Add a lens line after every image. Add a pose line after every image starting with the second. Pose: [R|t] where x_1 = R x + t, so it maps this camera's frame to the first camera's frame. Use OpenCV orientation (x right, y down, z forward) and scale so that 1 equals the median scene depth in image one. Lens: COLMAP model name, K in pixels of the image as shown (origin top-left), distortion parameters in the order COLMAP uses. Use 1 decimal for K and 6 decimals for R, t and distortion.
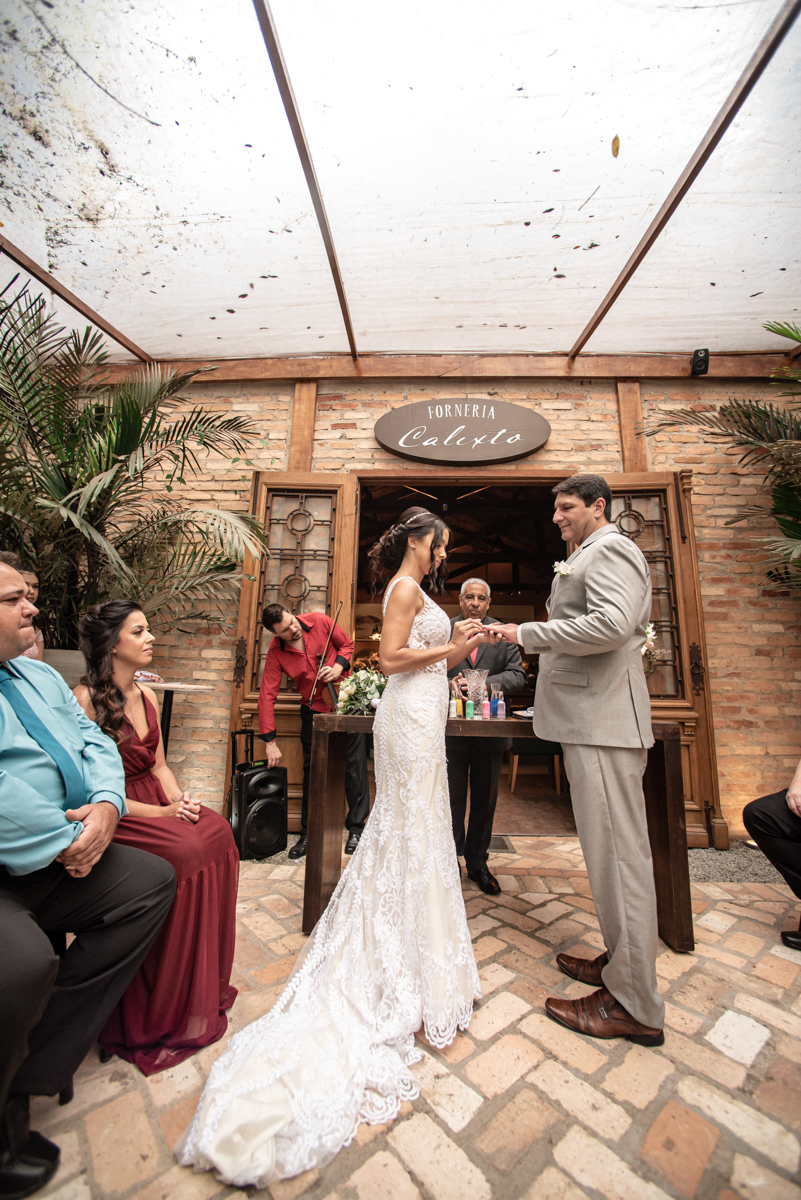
lens RADIAL K [[488.7, 0, 405.6], [0, 488.7, 598.7], [0, 0, 1]] dist [-0.068942, 0.034360]
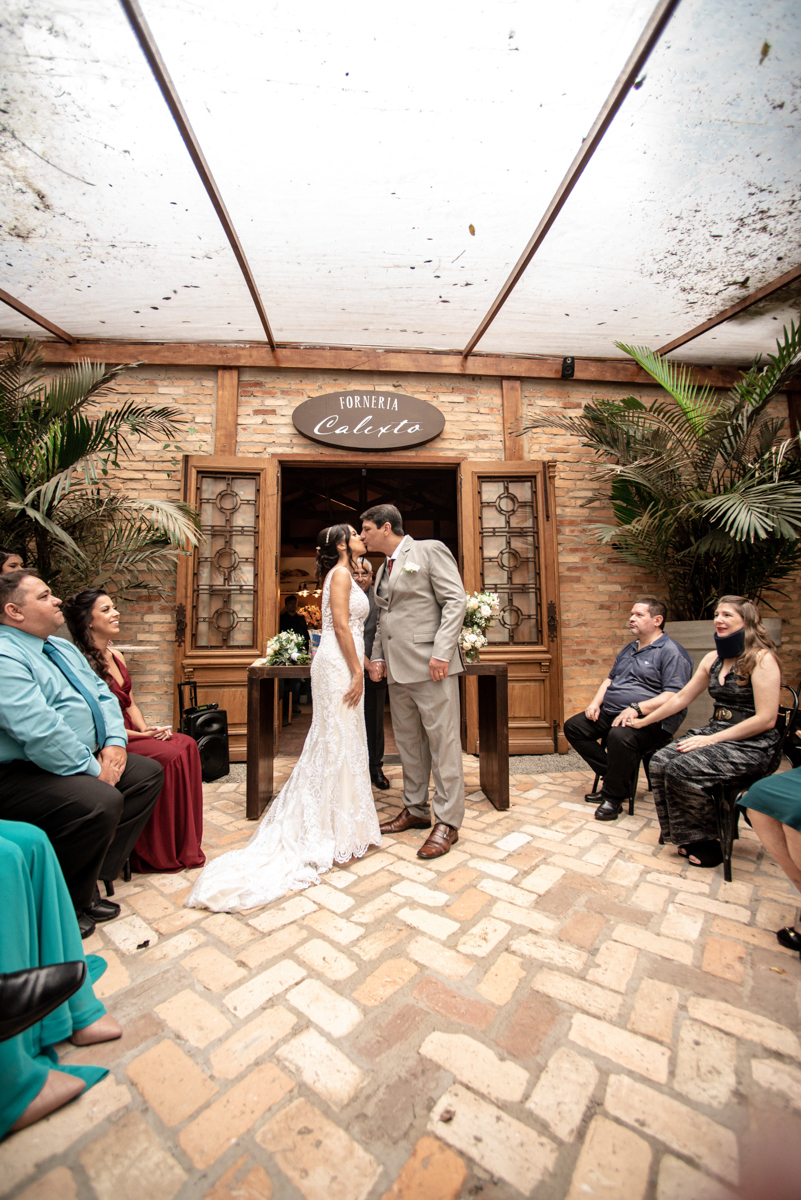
lens RADIAL K [[488.7, 0, 405.6], [0, 488.7, 598.7], [0, 0, 1]] dist [-0.068942, 0.034360]
pose [[0.990102, -0.021671, 0.138663, 0.033524], [0.006963, 0.994375, 0.105684, -0.047738], [-0.140174, -0.103672, 0.984684, -0.198550]]
